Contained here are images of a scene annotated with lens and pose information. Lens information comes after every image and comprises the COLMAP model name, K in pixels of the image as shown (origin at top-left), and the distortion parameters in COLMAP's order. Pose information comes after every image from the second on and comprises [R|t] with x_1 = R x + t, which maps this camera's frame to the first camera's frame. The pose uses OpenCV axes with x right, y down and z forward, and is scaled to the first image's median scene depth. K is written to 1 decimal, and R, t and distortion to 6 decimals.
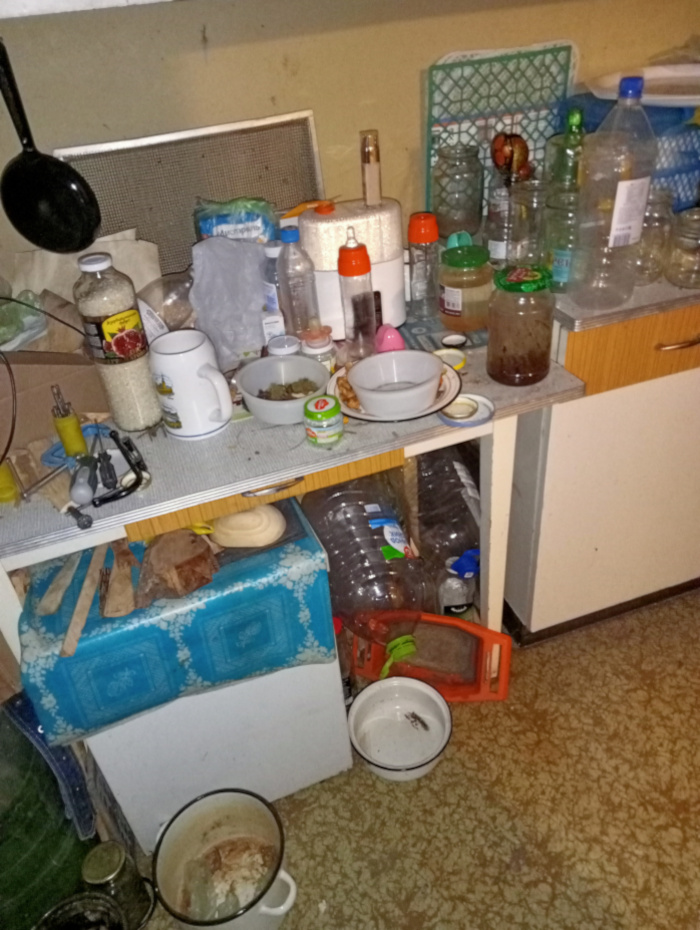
lens RADIAL K [[696.1, 0, 348.4], [0, 696.1, 466.0], [0, 0, 1]] dist [0.024465, -0.019257]
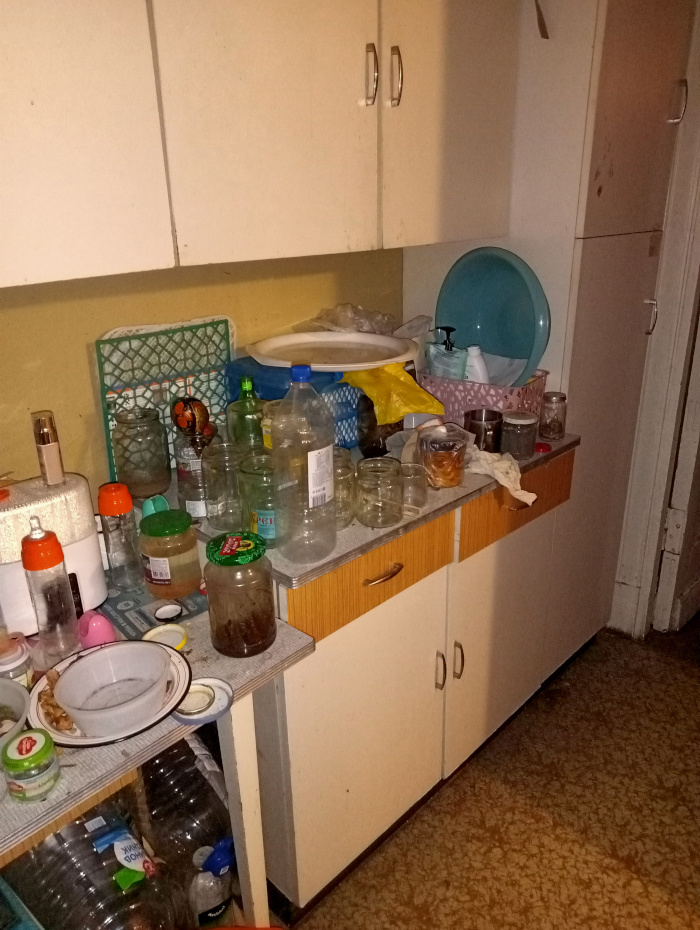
lens RADIAL K [[696.1, 0, 350.6], [0, 696.1, 463.9], [0, 0, 1]] dist [0.024465, -0.019257]
pose [[0.887869, -0.104395, 0.448097, -0.026296], [0.222353, 0.949994, -0.219250, -0.103155], [-0.402801, 0.294301, 0.866682, 0.039273]]
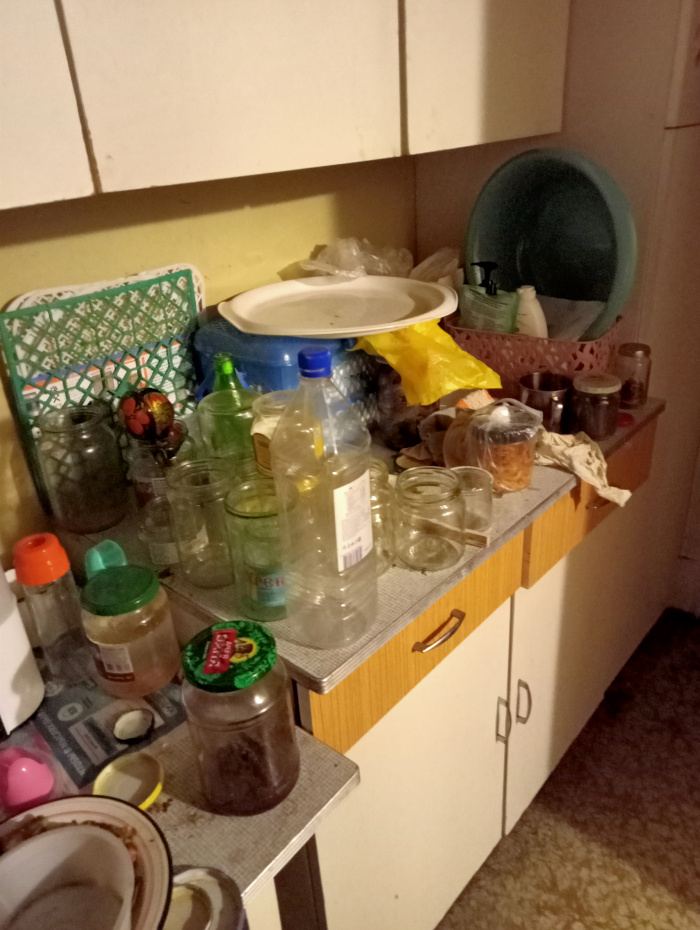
lens RADIAL K [[696.1, 0, 346.6], [0, 696.1, 460.7], [0, 0, 1]] dist [0.024465, -0.019257]
pose [[0.868746, -0.196488, 0.454613, 0.074499], [0.280782, 0.951559, -0.125290, -0.255249], [-0.407972, 0.236493, 0.881833, 0.297323]]
